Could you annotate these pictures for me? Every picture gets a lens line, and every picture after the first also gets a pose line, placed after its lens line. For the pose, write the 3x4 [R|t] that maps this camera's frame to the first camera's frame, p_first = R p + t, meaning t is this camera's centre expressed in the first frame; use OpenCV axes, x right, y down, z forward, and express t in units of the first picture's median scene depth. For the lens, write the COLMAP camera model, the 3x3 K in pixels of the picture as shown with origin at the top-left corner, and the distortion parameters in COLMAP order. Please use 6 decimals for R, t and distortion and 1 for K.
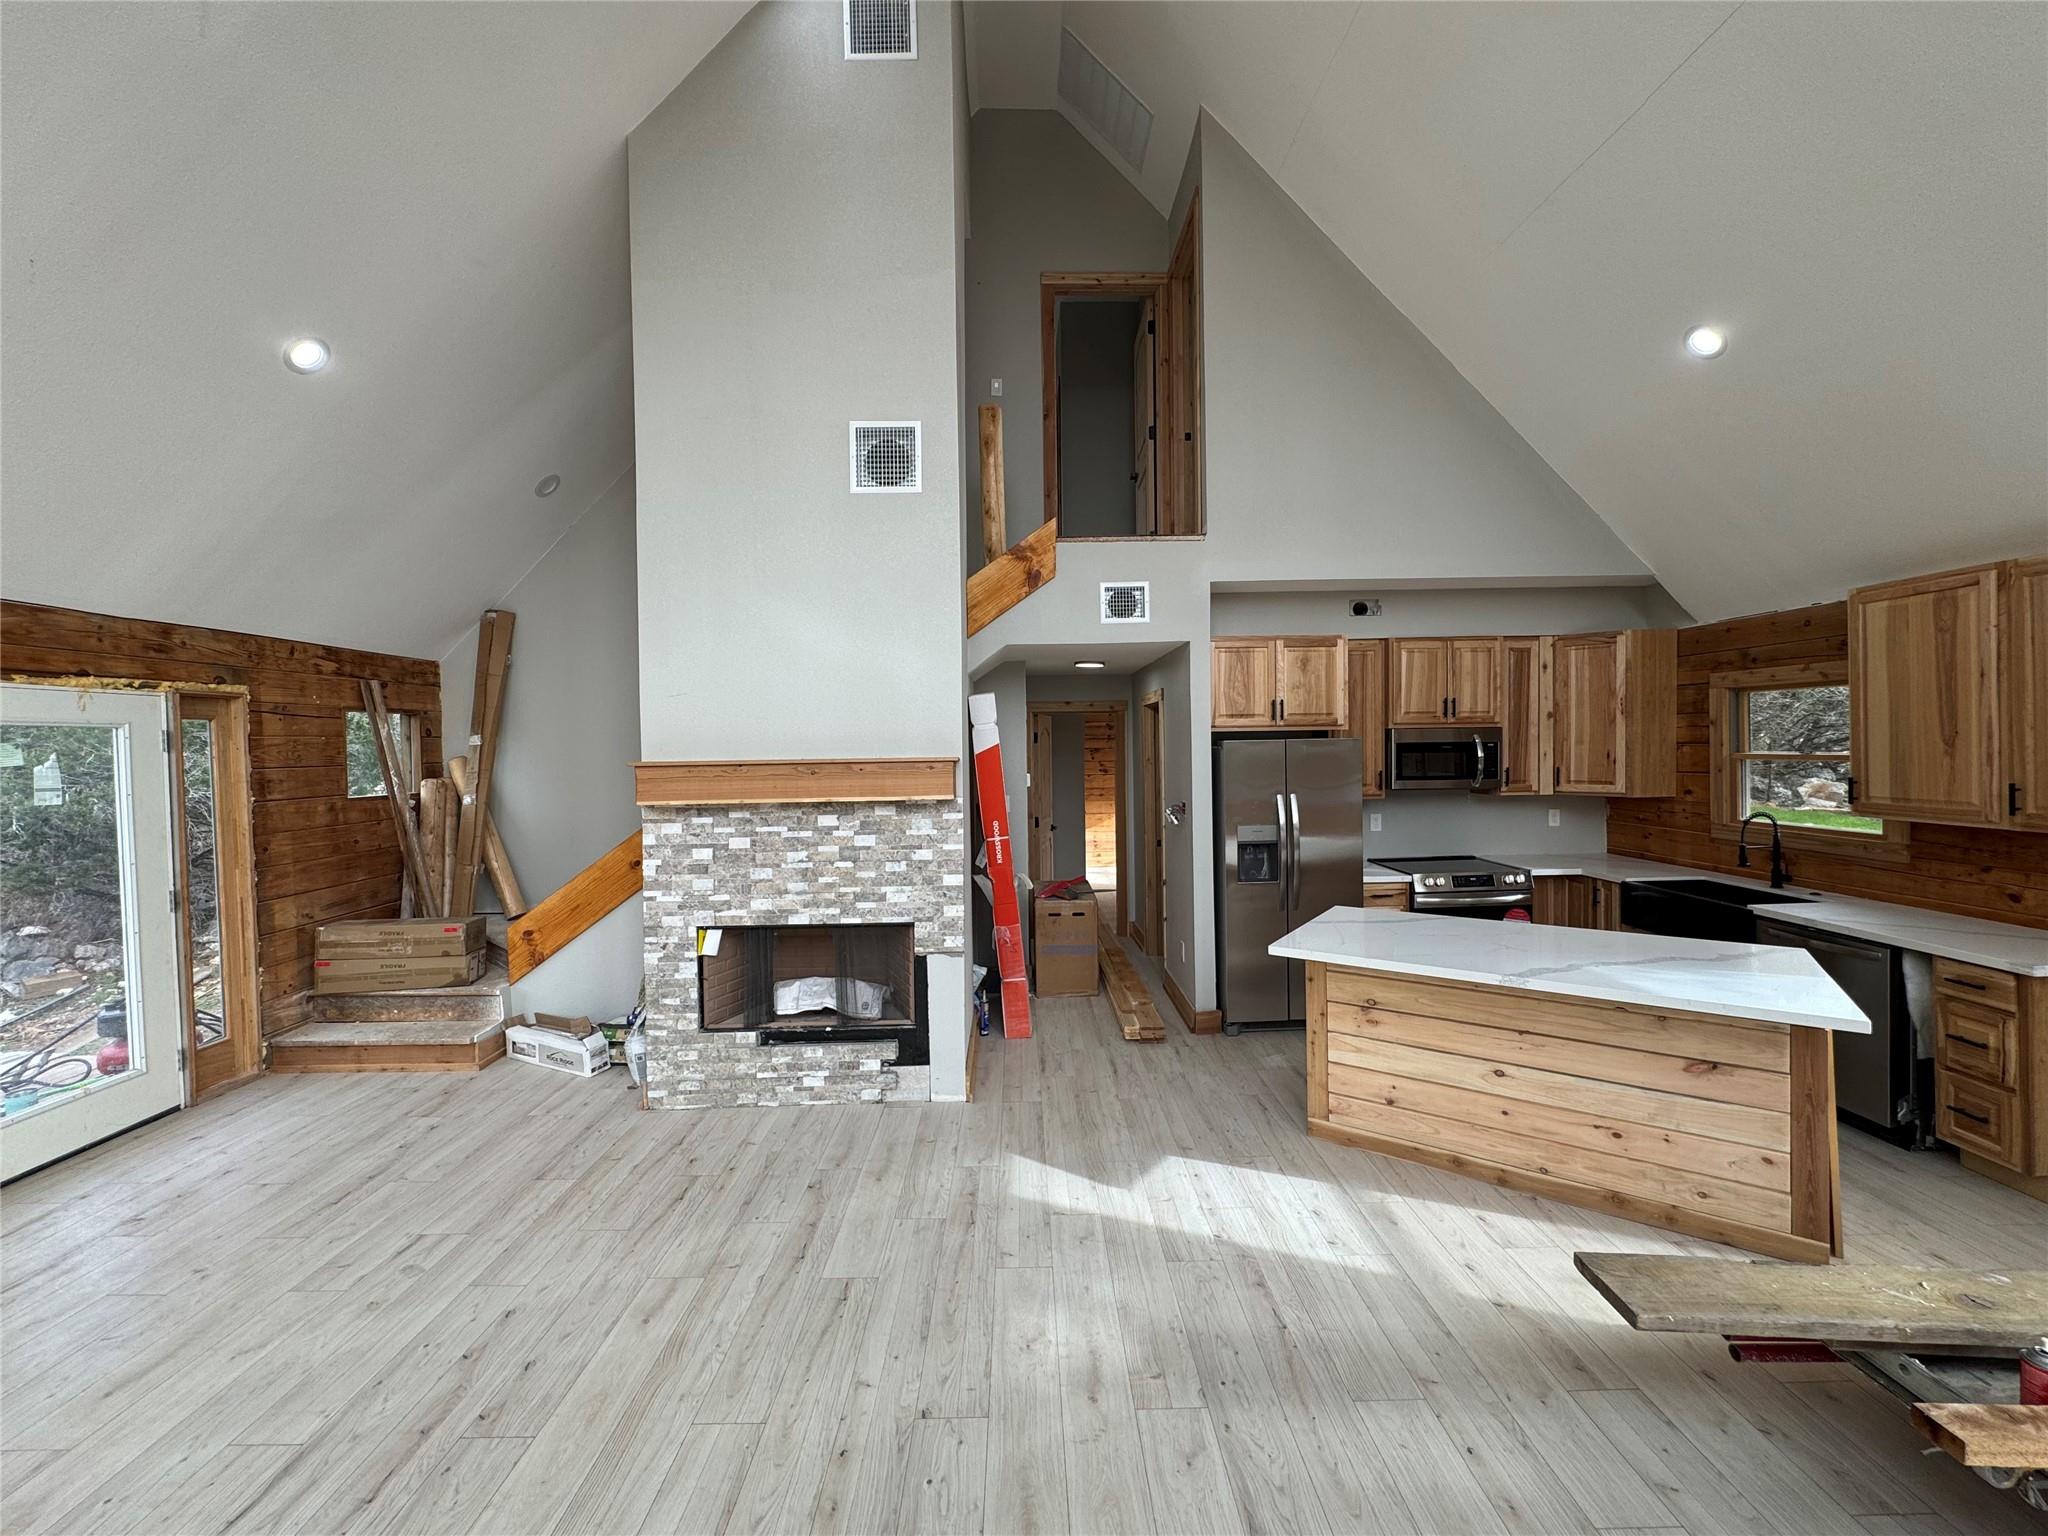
lens RADIAL K [[812.1, 0, 1023.1], [0, 812.1, 762.9], [0, 0, 1]] dist [-0.000203, -0.000132]
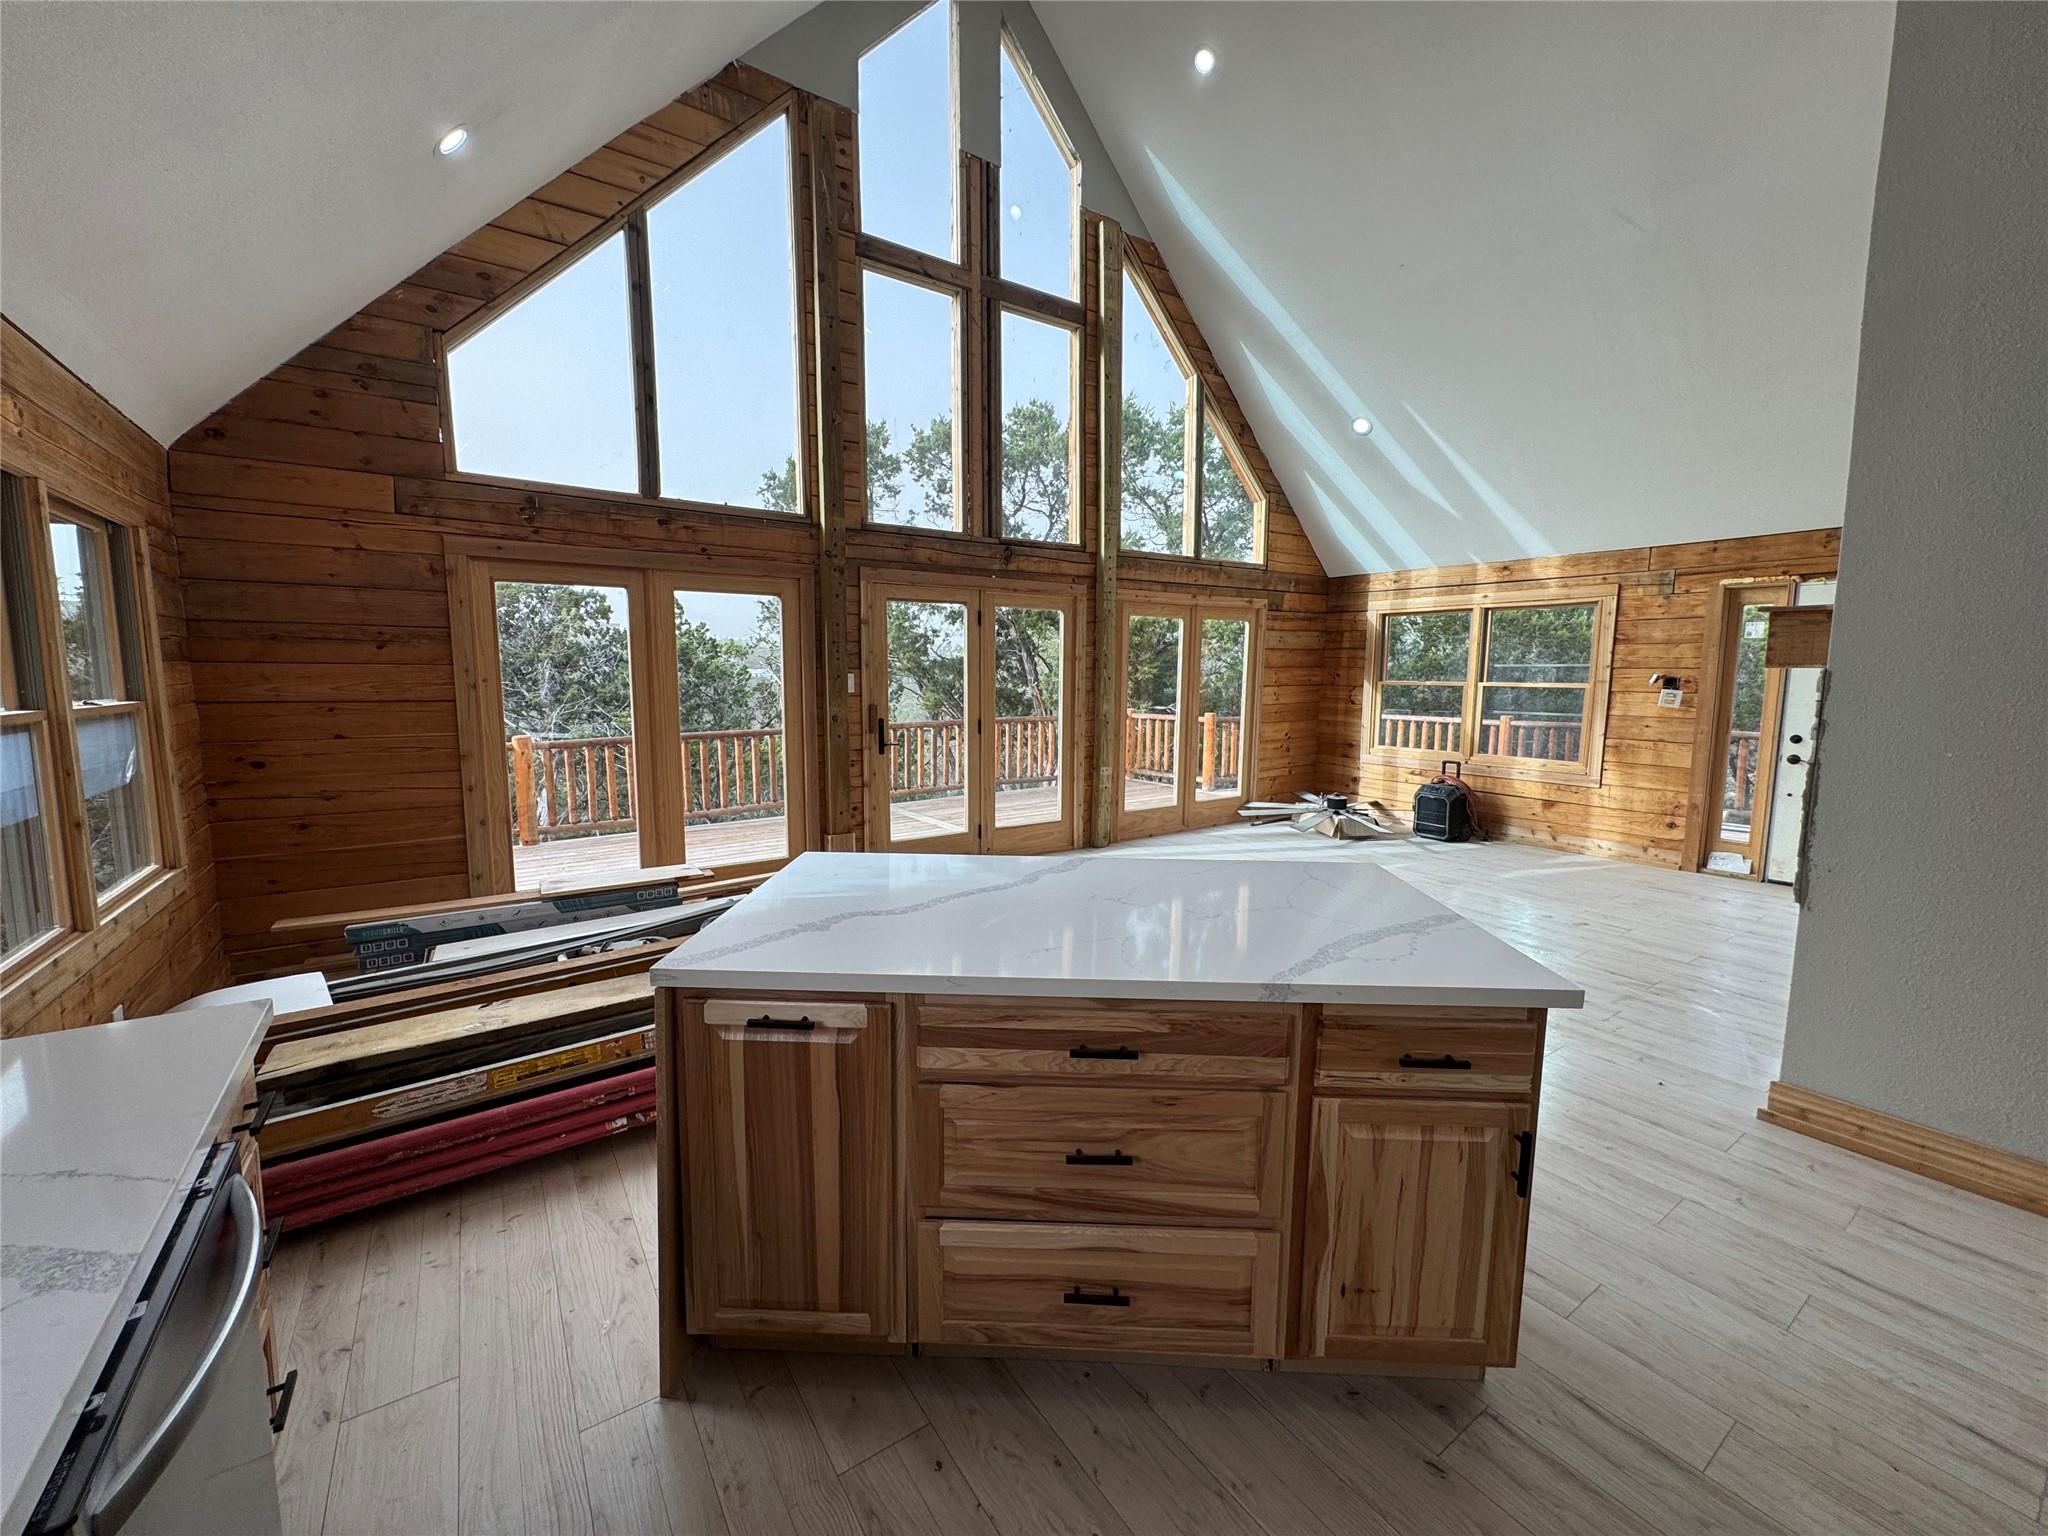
lens RADIAL K [[812.1, 0, 1023.1], [0, 812.1, 762.9], [0, 0, 1]] dist [-0.000203, -0.000132]
pose [[-0.826479, 0.079309, -0.557354, 0.650390], [0.000074, 0.990043, 0.140769, 0.021294], [0.562968, 0.116301, -0.818255, 0.953650]]
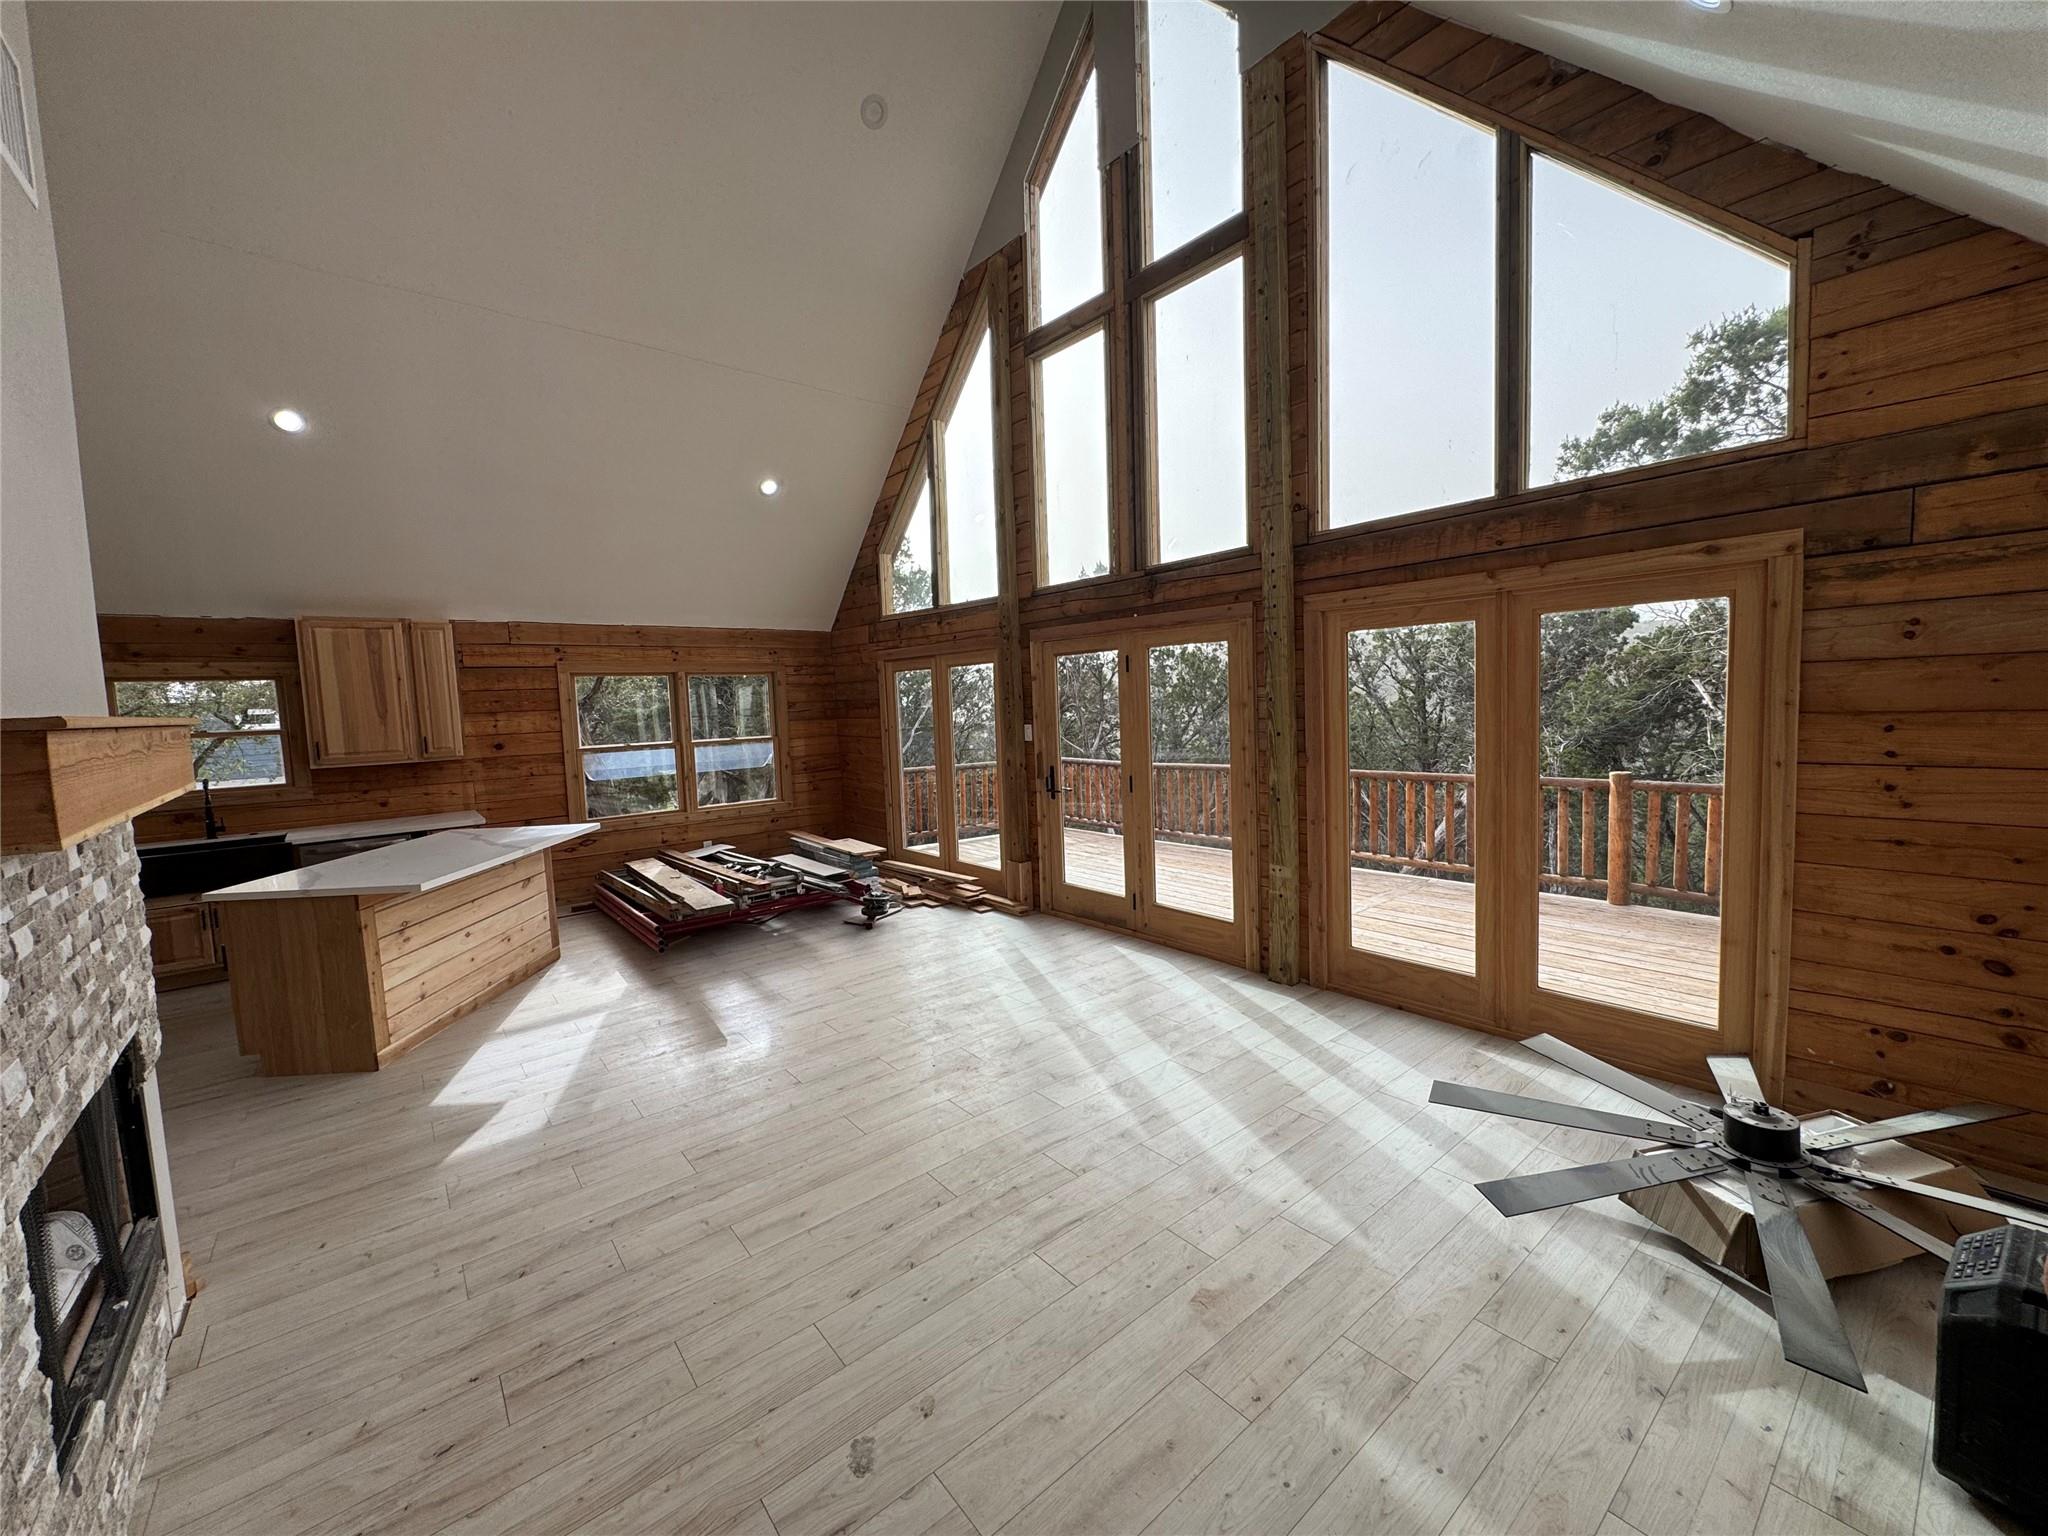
lens RADIAL K [[812.1, 0, 1023.1], [0, 812.1, 762.9], [0, 0, 1]] dist [-0.000203, -0.000132]
pose [[-0.626198, -0.024078, 0.779292, -0.741412], [0.063464, 0.994632, 0.081727, 0.012184], [-0.777077, 0.100634, -0.621308, 0.698376]]
